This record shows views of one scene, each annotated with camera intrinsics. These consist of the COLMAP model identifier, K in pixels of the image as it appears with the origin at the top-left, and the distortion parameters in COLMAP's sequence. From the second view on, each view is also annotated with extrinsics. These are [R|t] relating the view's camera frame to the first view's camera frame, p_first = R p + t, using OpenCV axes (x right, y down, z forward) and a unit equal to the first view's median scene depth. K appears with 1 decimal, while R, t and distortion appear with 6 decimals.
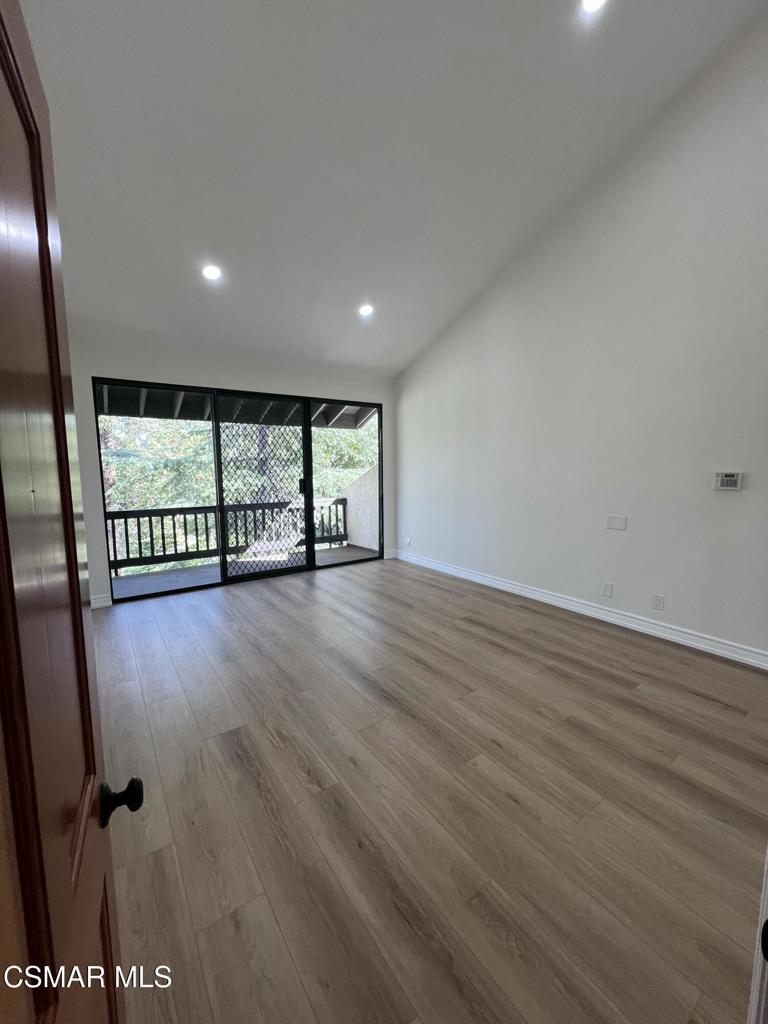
lens RADIAL K [[415.5, 0, 384.0], [0, 415.5, 512.0], [0, 0, 1]] dist [-0.000009, 0.000009]
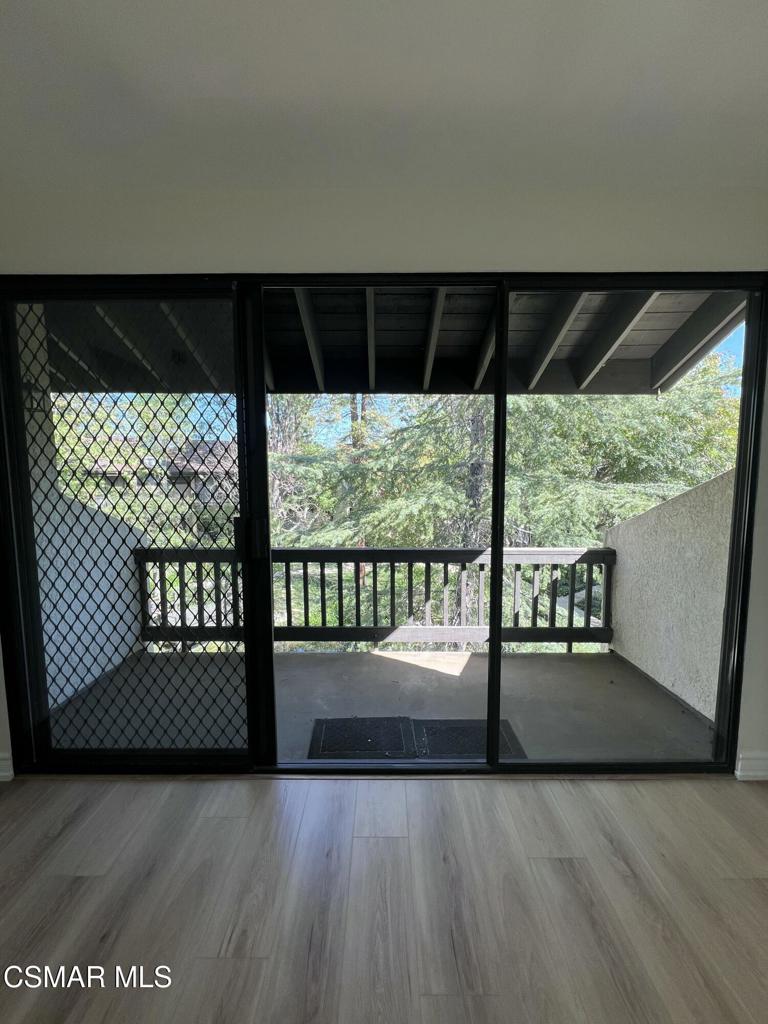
lens RADIAL K [[412.6, 0, 381.3], [0, 412.6, 510.9], [0, 0, 1]] dist [-0.001184, -0.000089]
pose [[0.814467, 0.060611, -0.577036, -0.042601], [-0.070432, 0.997502, 0.005363, -0.060361], [0.575919, 0.036273, 0.816701, 0.487719]]
